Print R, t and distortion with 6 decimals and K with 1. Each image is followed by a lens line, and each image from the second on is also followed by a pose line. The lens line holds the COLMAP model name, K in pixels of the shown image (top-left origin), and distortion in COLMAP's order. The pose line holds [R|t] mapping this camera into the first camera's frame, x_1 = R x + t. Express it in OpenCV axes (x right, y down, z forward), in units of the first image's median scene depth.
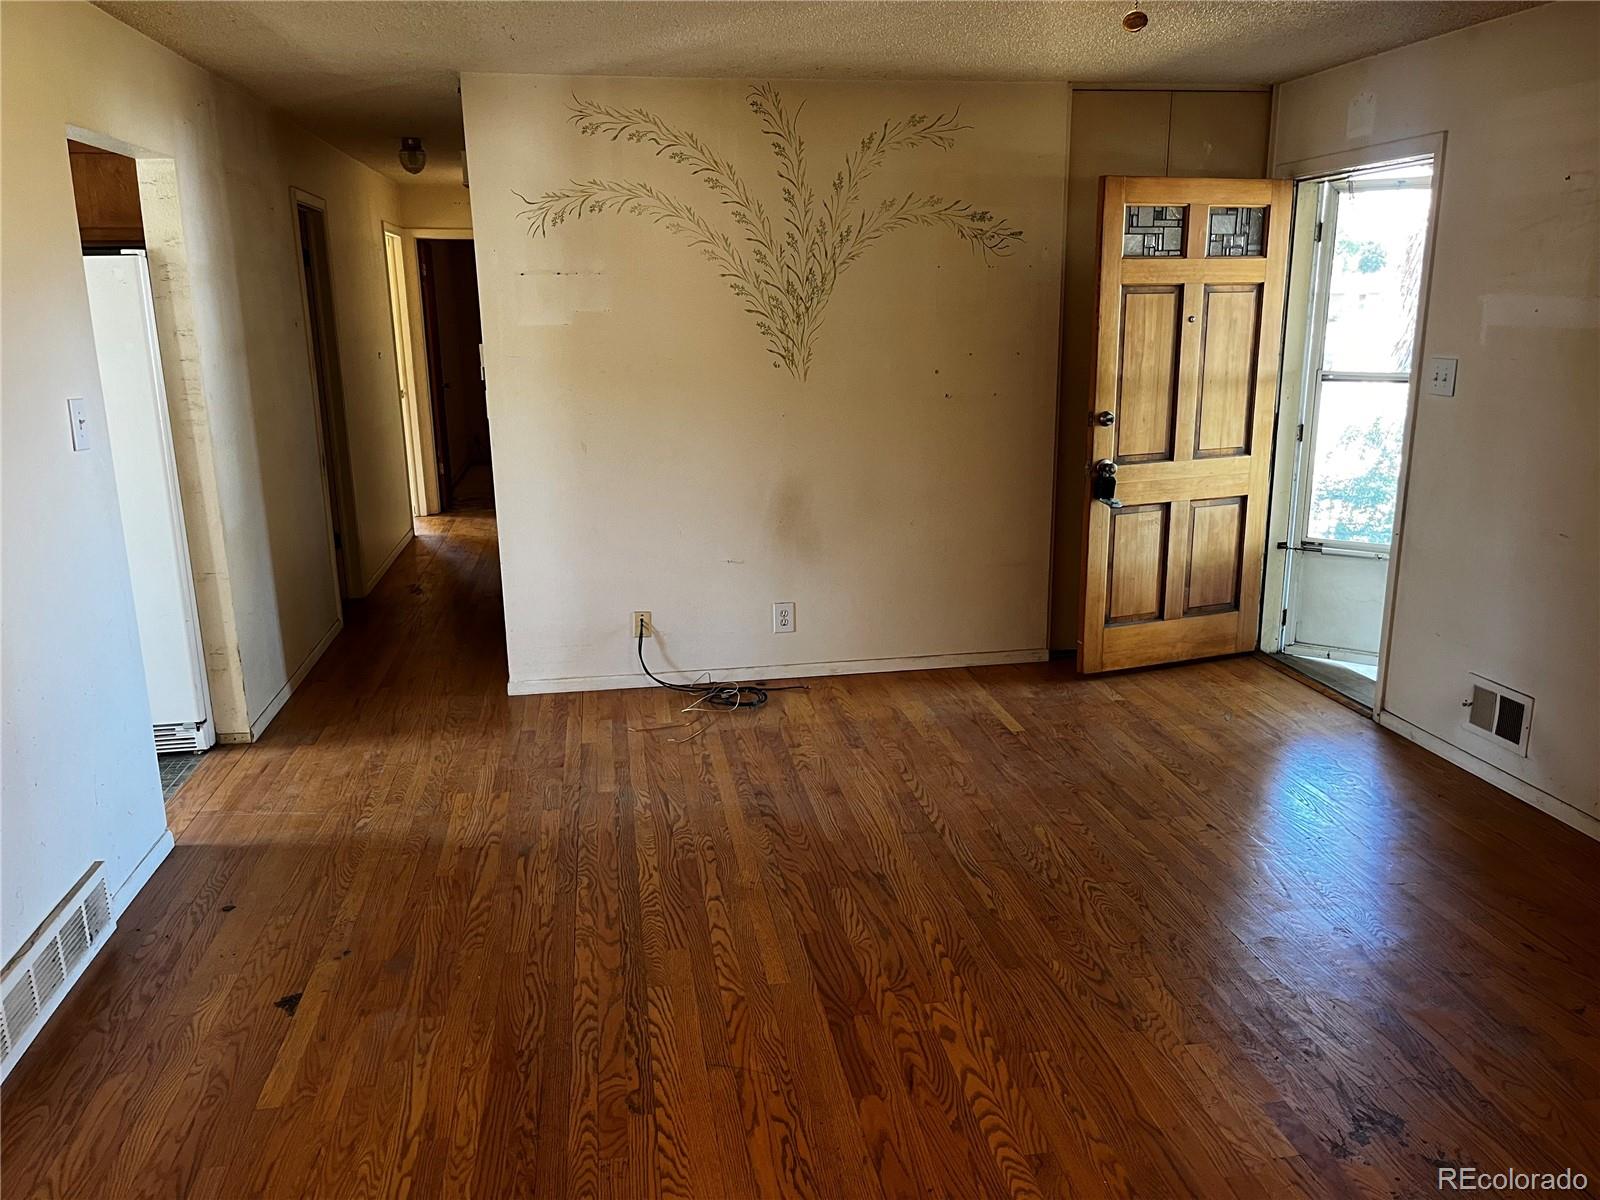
lens RADIAL K [[1200.2, 0, 796.8], [0, 1200.2, 599.9], [0, 0, 1]] dist [0.060231, -0.079093]
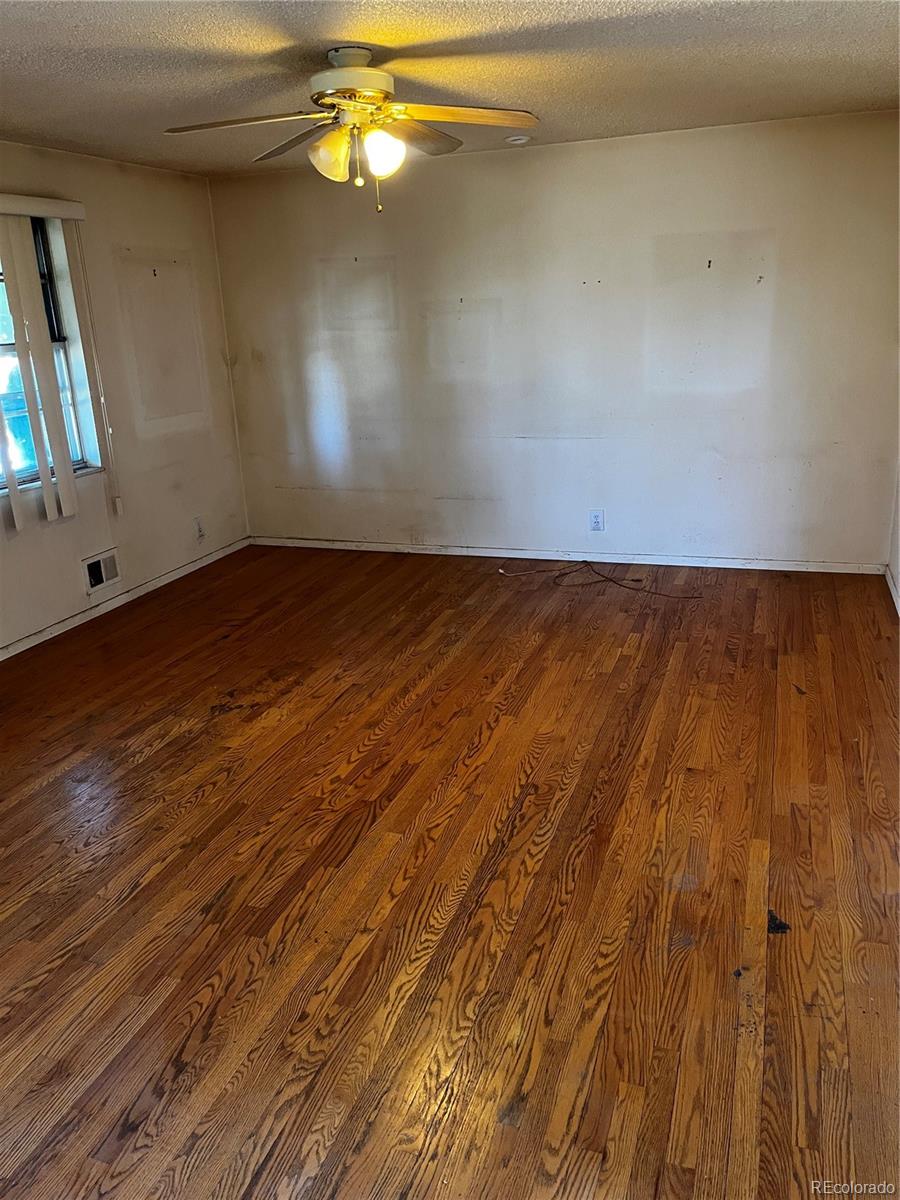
lens RADIAL K [[900.1, 0, 448.4], [0, 900.1, 598.1], [0, 0, 1]] dist [0.060231, -0.079093]
pose [[-0.871705, -0.104956, 0.478659, -0.521456], [0.169067, 0.852401, 0.494802, -0.388221], [-0.459941, 0.512247, -0.725298, 1.584750]]
